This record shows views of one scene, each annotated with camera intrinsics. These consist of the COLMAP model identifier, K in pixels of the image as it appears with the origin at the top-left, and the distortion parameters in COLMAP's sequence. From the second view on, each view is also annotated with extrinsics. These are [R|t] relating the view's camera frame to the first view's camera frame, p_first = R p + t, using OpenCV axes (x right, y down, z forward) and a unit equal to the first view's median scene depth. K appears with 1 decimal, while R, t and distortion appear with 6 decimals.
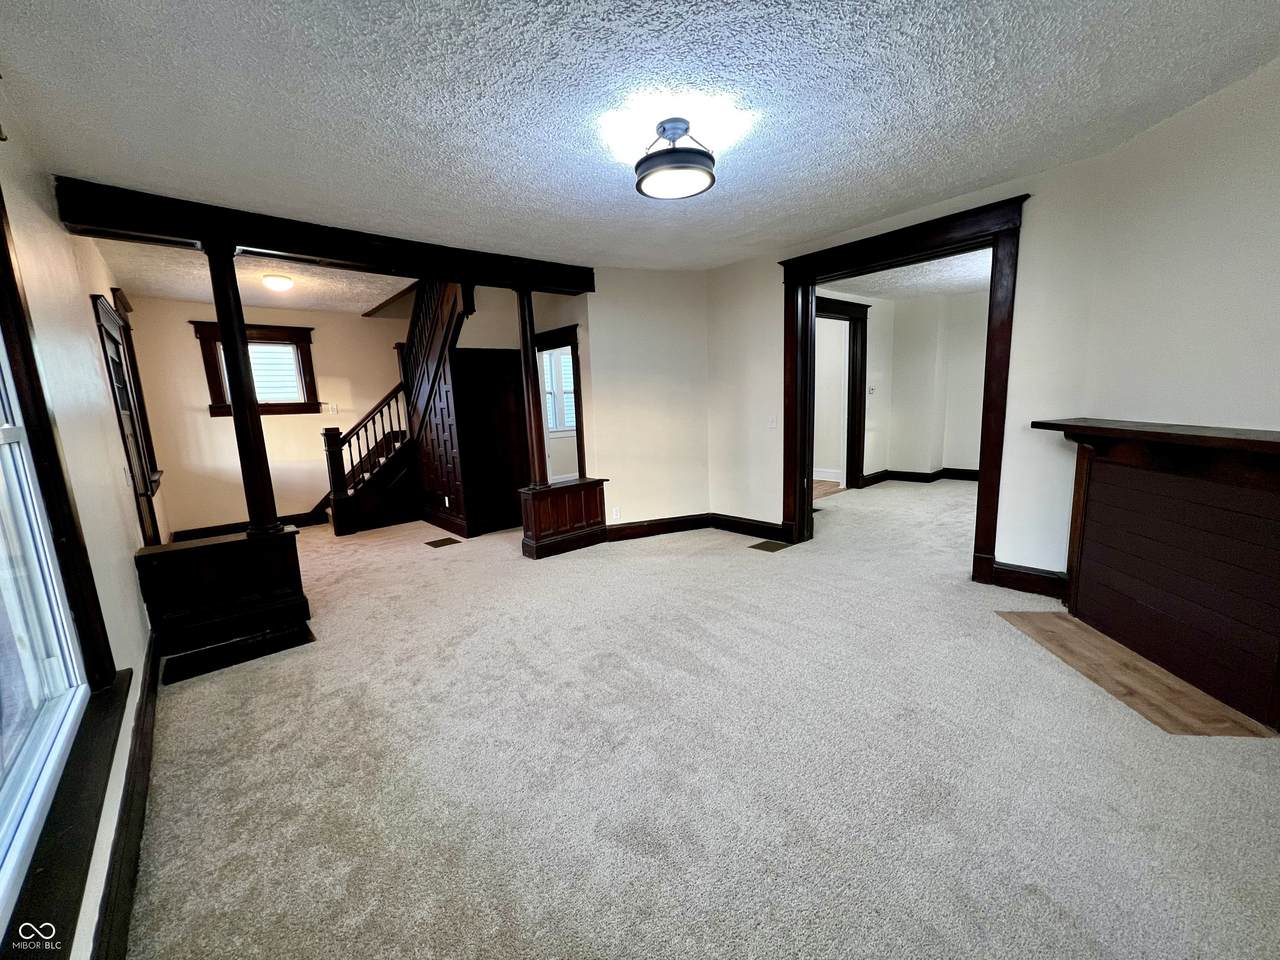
lens RADIAL K [[516.6, 0, 640.8], [0, 516.6, 481.5], [0, 0, 1]] dist [-0.000003, 0.000011]
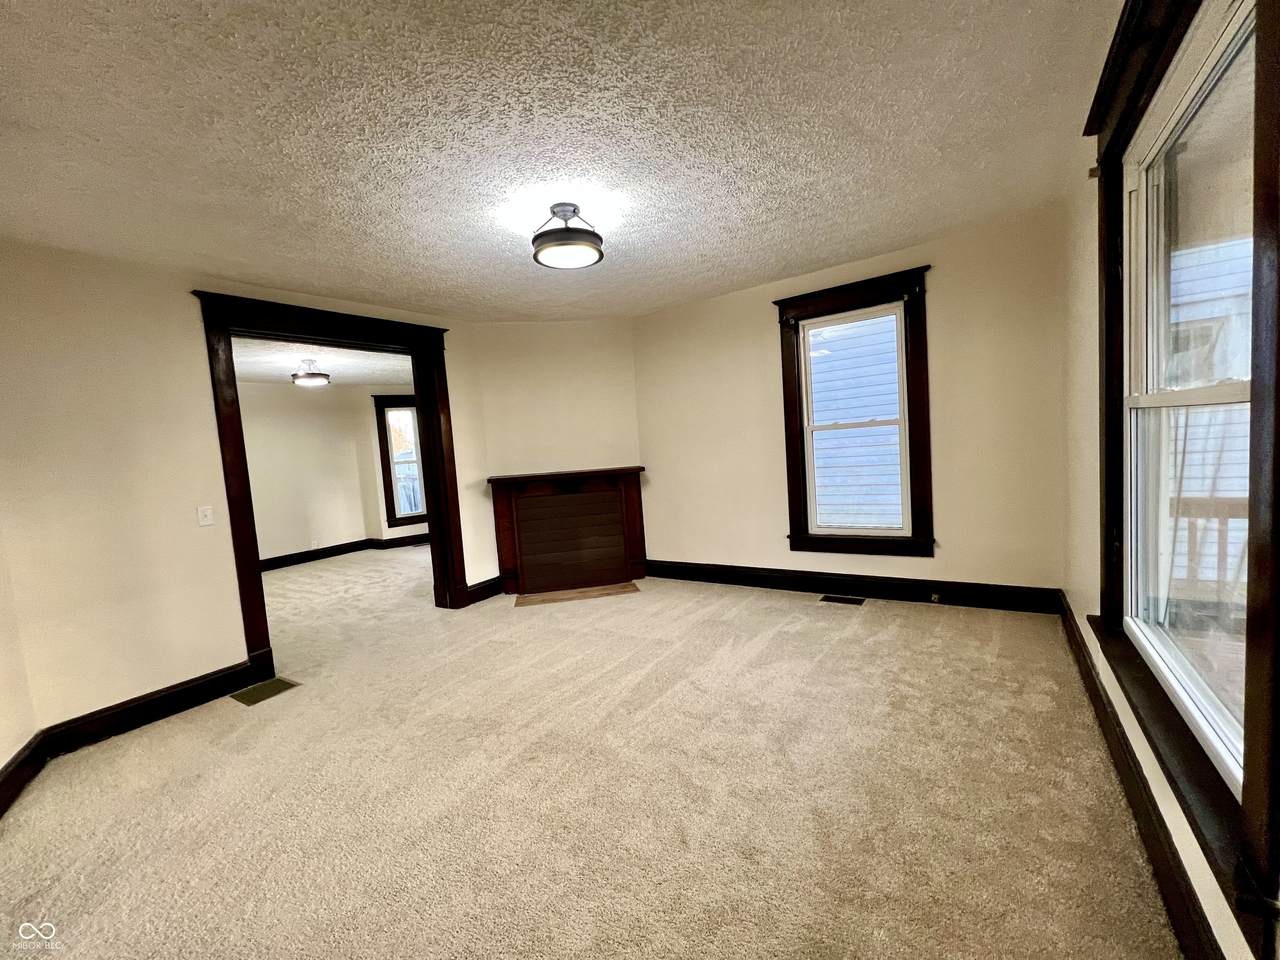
lens RADIAL K [[516.6, 0, 641.2], [0, 516.6, 484.2], [0, 0, 1]] dist [-0.000003, 0.000011]
pose [[-0.254176, -0.012898, 0.967072, -0.577725], [0.242405, 0.967146, 0.076610, -0.077065], [-0.936288, 0.253896, -0.242699, 0.674537]]
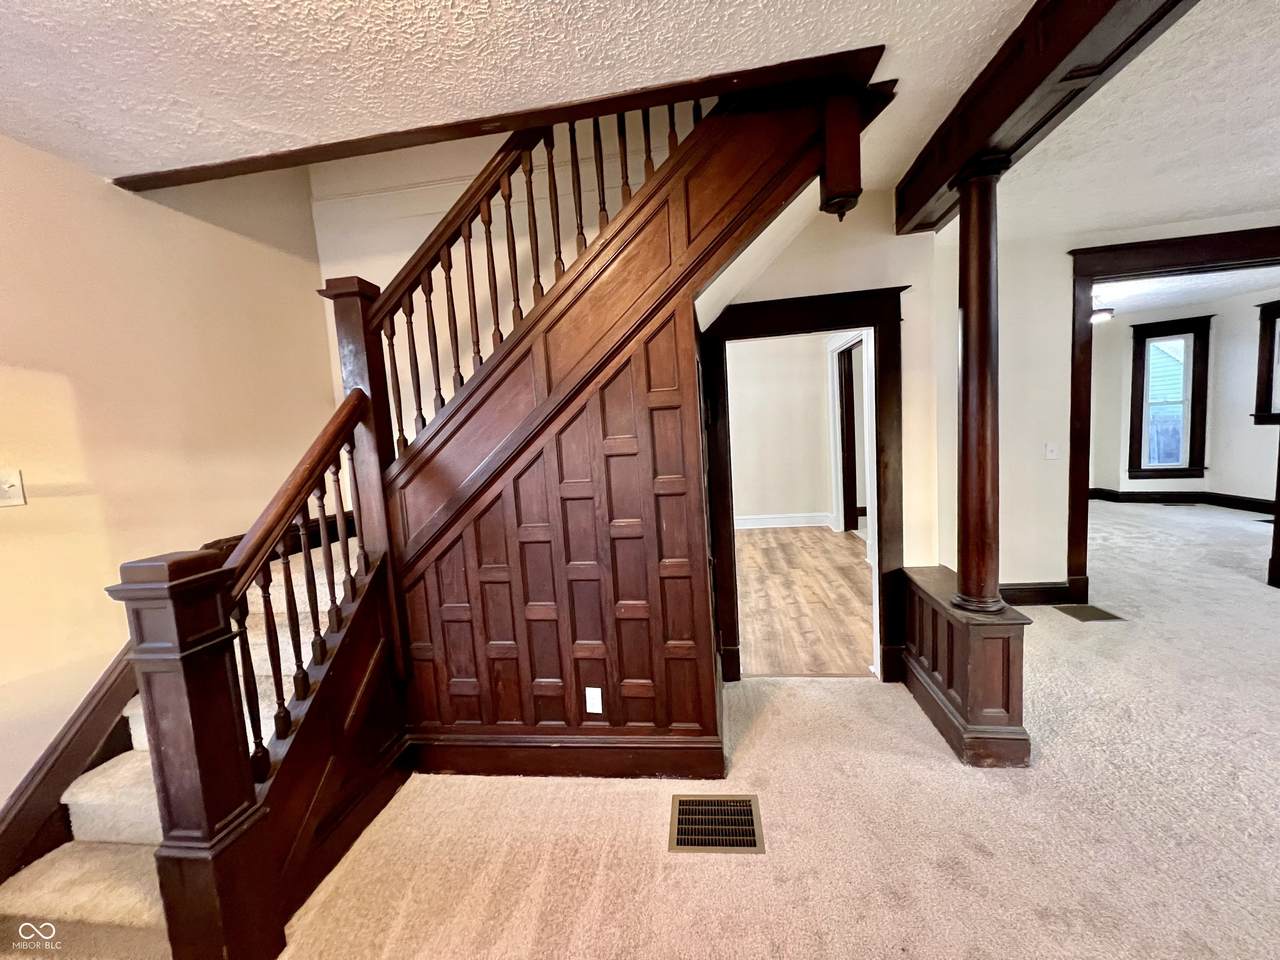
lens RADIAL K [[516.6, 0, 643.6], [0, 516.6, 486.1], [0, 0, 1]] dist [-0.000003, 0.000011]
pose [[0.746363, -0.079409, 0.660785, -0.778084], [0.144350, 0.988537, -0.044249, -0.129294], [-0.649696, 0.128410, 0.749270, 0.890631]]
